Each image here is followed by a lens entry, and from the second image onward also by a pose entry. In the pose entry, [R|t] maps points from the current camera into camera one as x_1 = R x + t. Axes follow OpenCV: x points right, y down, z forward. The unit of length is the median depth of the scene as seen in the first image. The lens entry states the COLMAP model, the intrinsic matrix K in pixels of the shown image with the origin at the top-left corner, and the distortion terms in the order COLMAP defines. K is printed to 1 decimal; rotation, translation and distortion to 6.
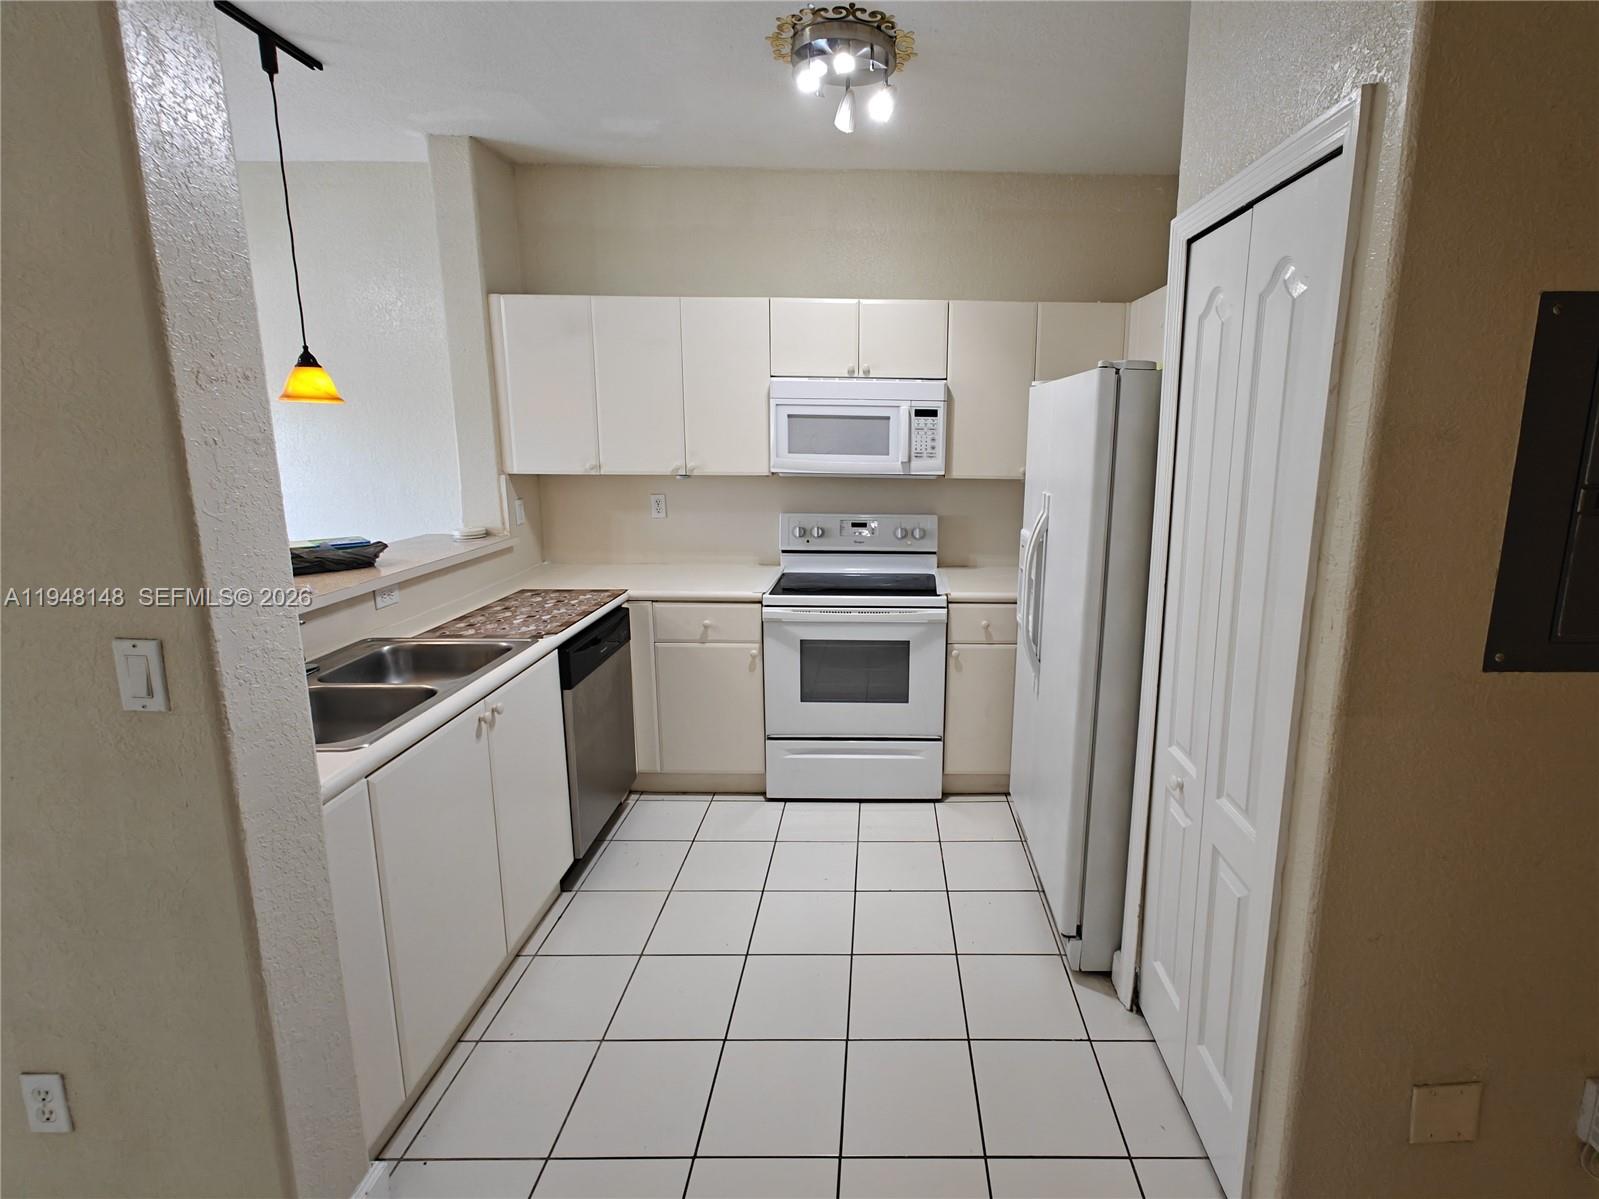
lens RADIAL K [[748.5, 0, 900.3], [0, 748.5, 557.4], [0, 0, 1]] dist [-0.005509, 0.001926]
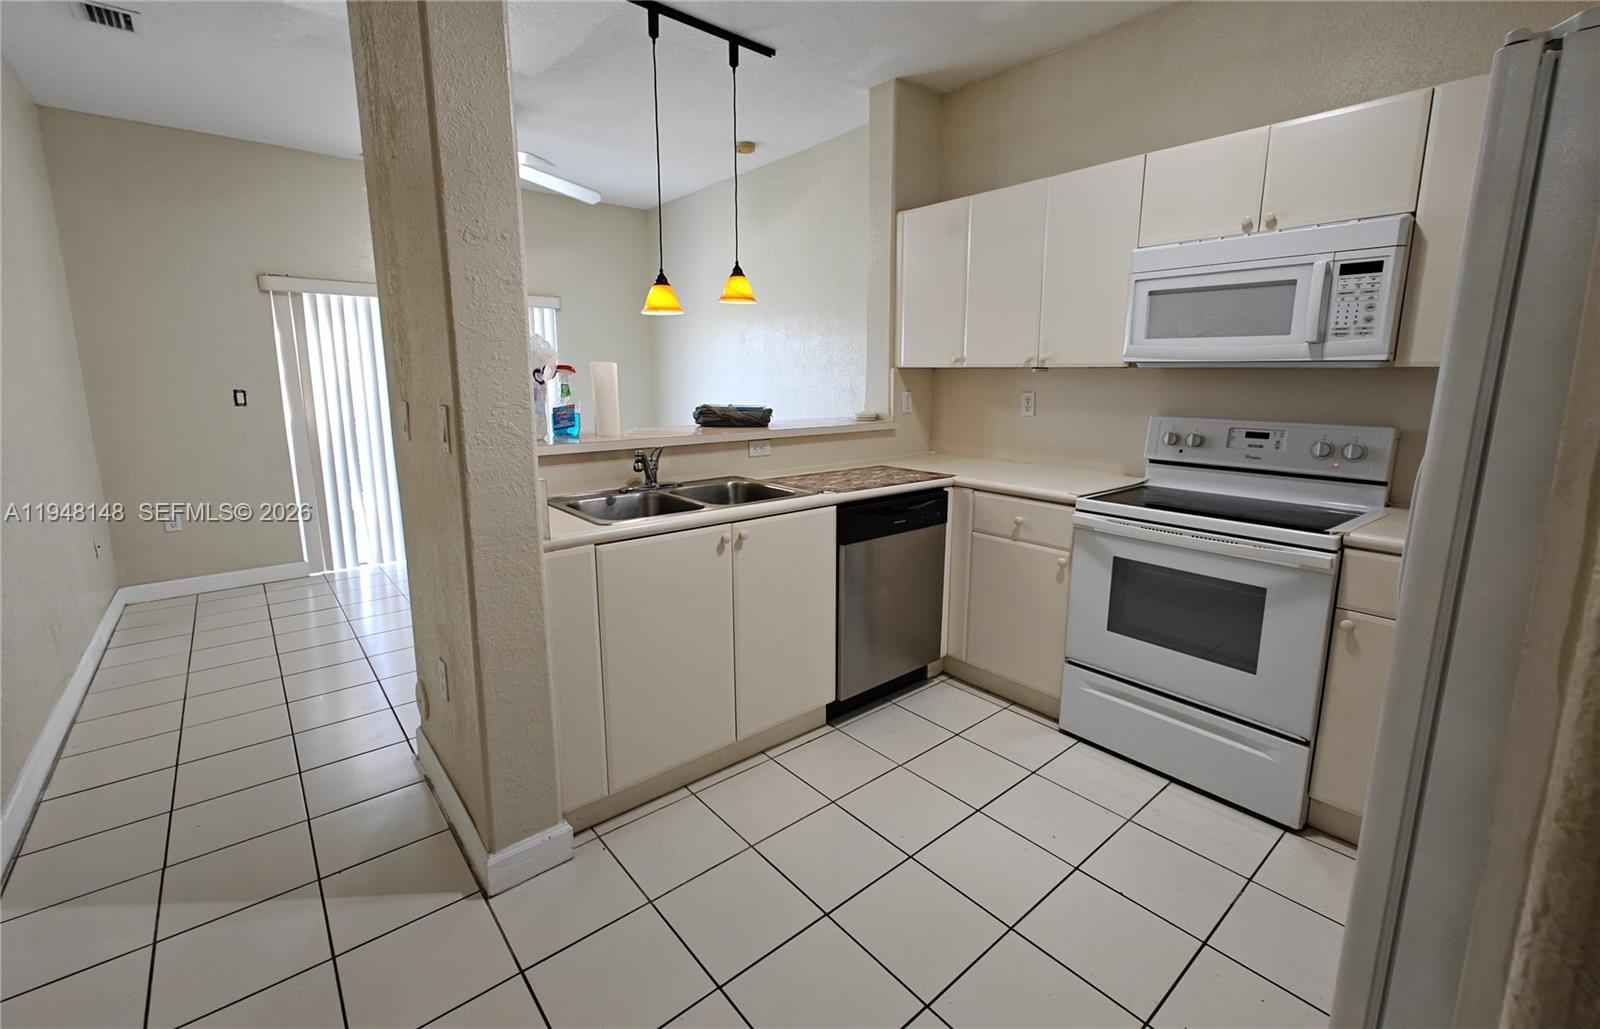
lens RADIAL K [[678.3, 0, 796.7], [0, 678.3, 486.9], [0, 0, 1]] dist [-0.008157, 0.000711]
pose [[0.625658, 0.119113, -0.770950, 0.212928], [-0.128229, 0.990535, 0.048977, 0.039978], [0.769486, 0.068215, 0.635010, 0.235176]]
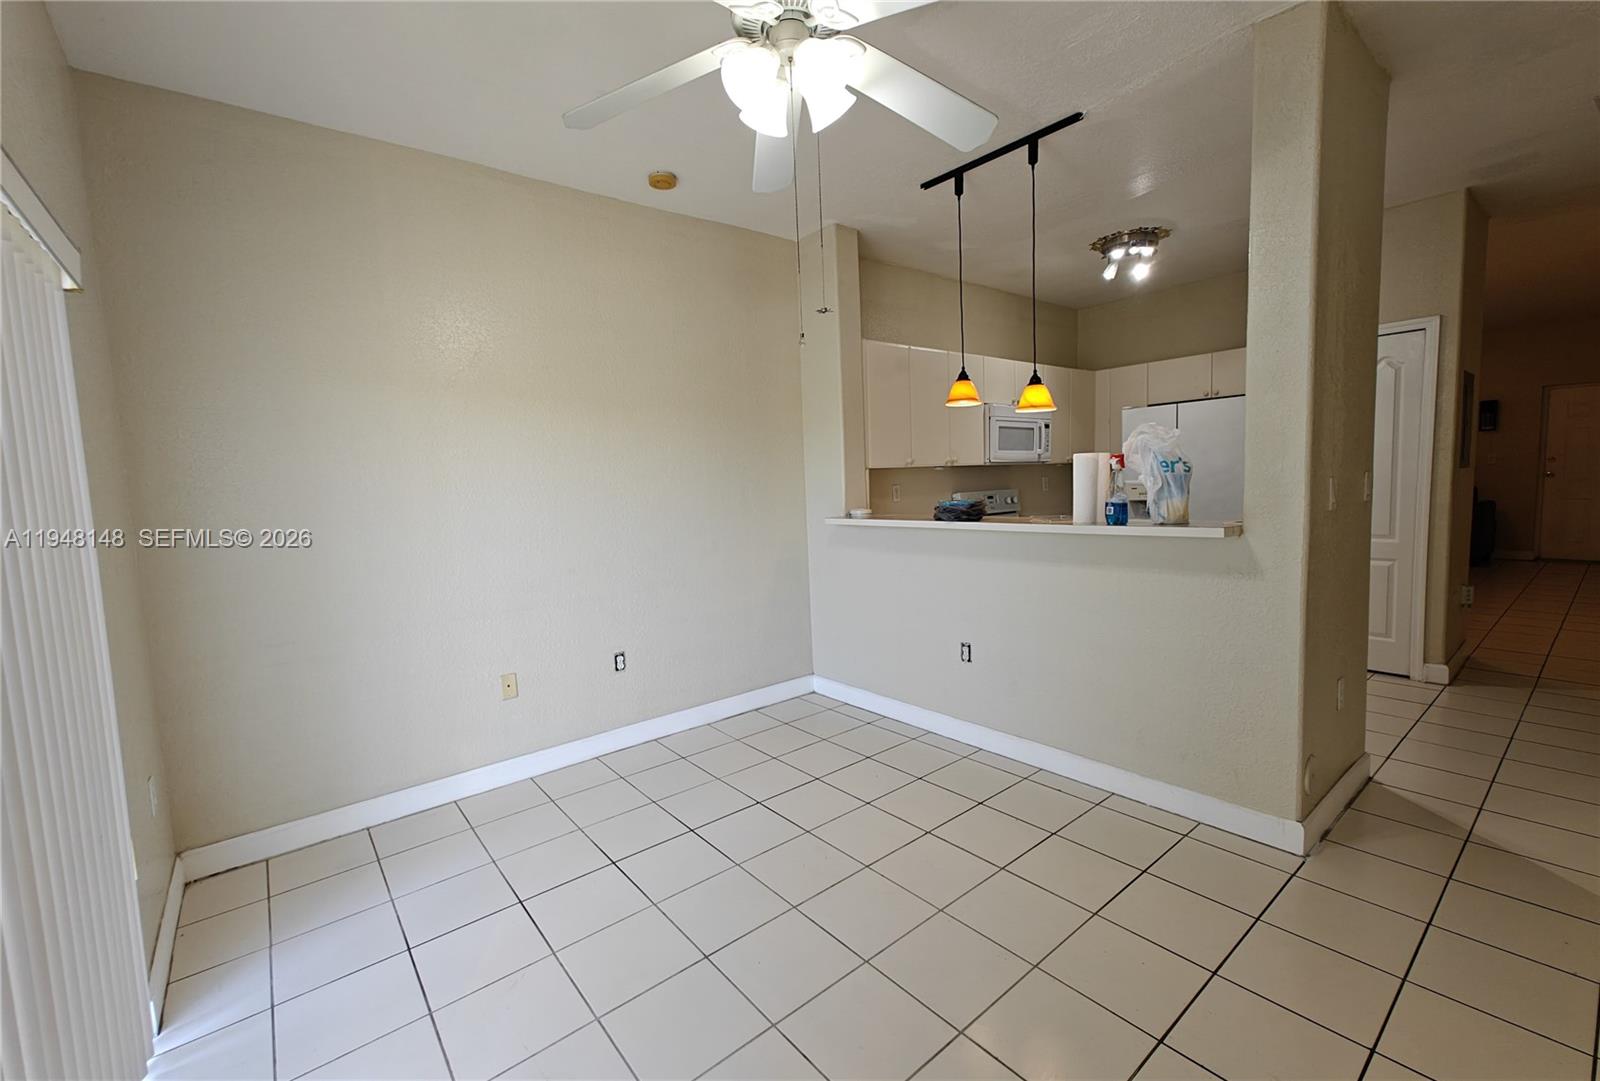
lens RADIAL K [[671.9, 0, 797.5], [0, 671.9, 545.0], [0, 0, 1]] dist [-0.000401, 0.001421]
pose [[0.800265, -0.103277, 0.590685, -1.411802], [0.154034, 0.987408, -0.036044, 0.051362], [-0.579525, 0.119830, 0.806097, 0.105117]]
